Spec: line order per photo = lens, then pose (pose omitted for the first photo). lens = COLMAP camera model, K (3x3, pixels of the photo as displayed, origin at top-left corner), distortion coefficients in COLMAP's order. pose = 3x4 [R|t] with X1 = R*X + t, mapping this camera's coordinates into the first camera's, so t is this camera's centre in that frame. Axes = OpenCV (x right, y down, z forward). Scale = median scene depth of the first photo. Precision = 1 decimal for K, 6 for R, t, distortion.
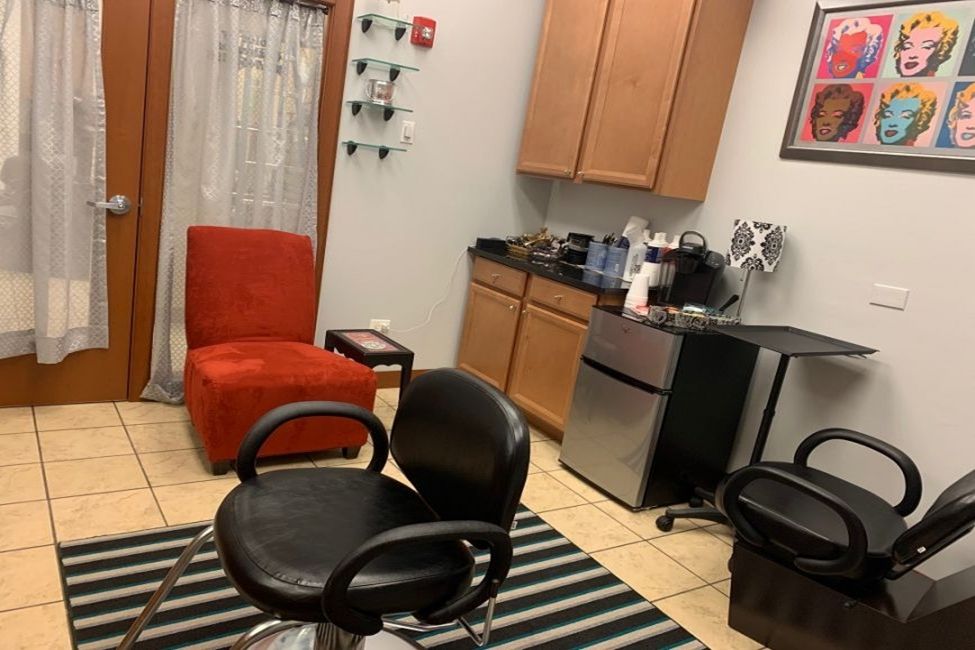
lens RADIAL K [[753.4, 0, 490.5], [0, 753.4, 330.6], [0, 0, 1]] dist [-0.004697, 0.015249]
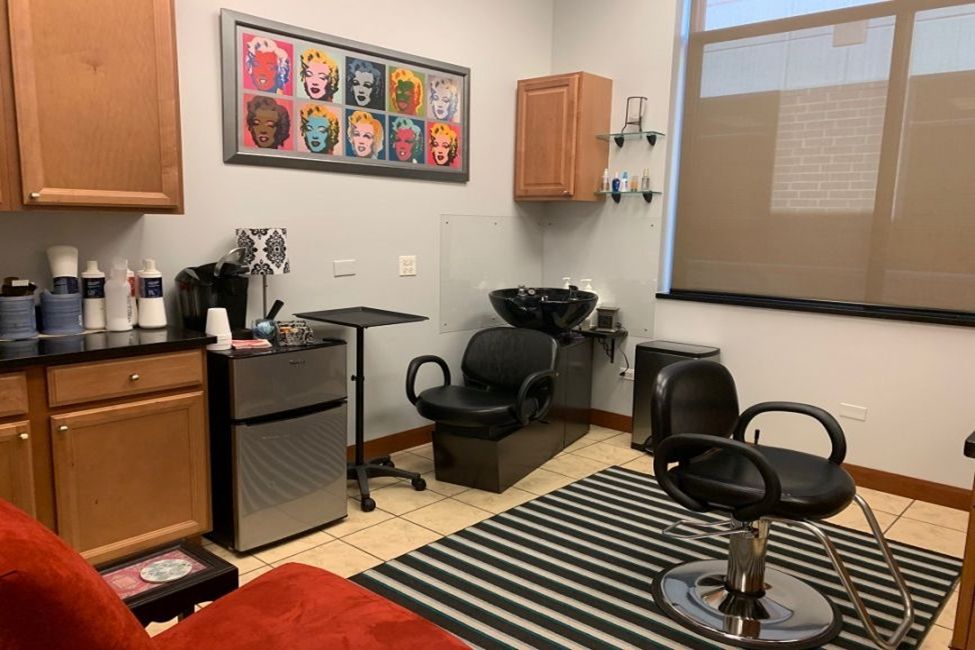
lens RADIAL K [[753.4, 0, 491.5], [0, 753.4, 322.8], [0, 0, 1]] dist [-0.004697, 0.015249]
pose [[-0.220906, -0.266386, 0.938210, -0.739212], [0.152635, 0.940679, 0.303026, -0.298849], [-0.963277, 0.210144, -0.167142, 0.933491]]
